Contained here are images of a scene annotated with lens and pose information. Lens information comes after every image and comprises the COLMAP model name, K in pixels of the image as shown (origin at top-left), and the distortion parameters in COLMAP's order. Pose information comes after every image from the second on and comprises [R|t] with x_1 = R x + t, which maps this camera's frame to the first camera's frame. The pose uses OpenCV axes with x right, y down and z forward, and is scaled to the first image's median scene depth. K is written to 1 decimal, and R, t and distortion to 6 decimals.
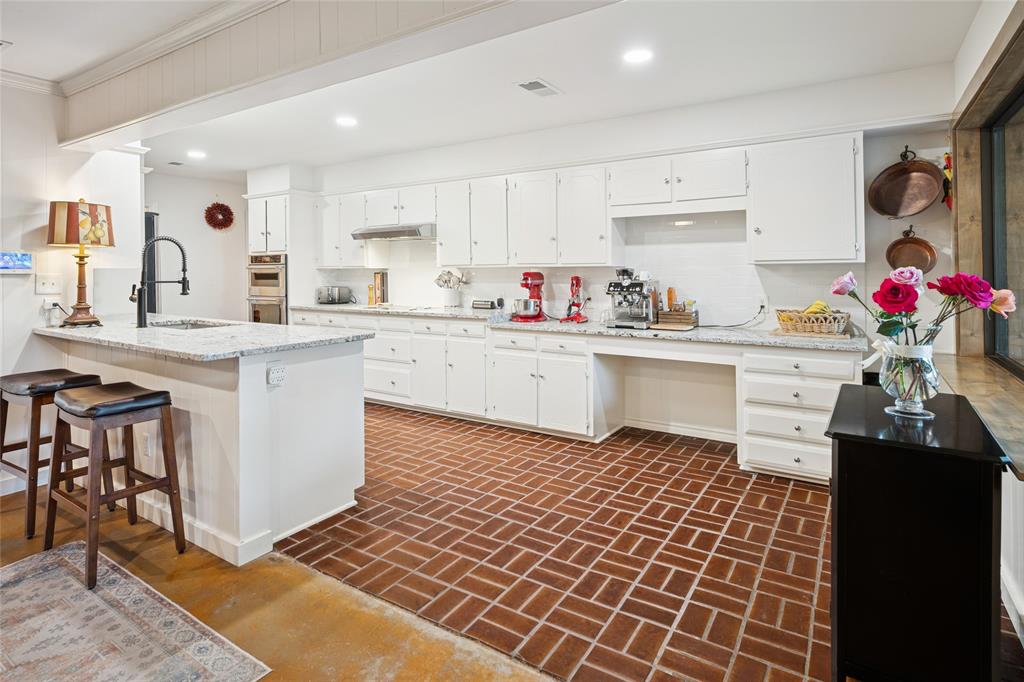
lens RADIAL K [[542.8, 0, 519.2], [0, 542.8, 272.6], [0, 0, 1]] dist [0.000880, -0.001895]
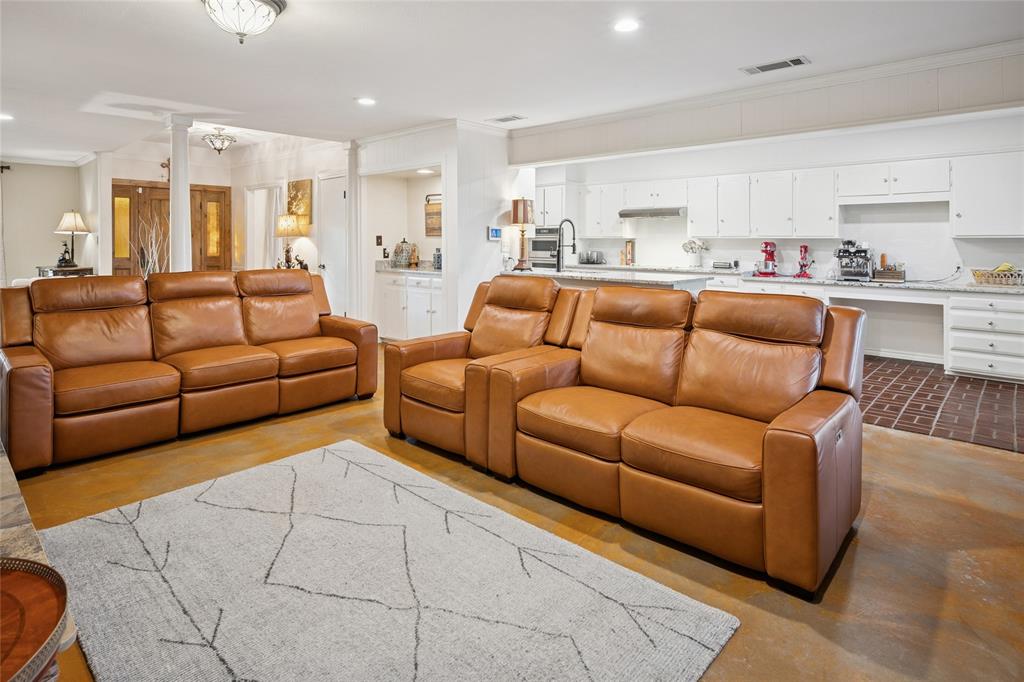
lens RADIAL K [[542.8, 0, 526.8], [0, 542.8, 244.7], [0, 0, 1]] dist [0.000880, -0.001895]
pose [[0.984632, 0.009857, -0.174366, -0.402291], [-0.008975, 0.999943, 0.005845, 0.003933], [0.174414, -0.004190, 0.984664, -0.576418]]
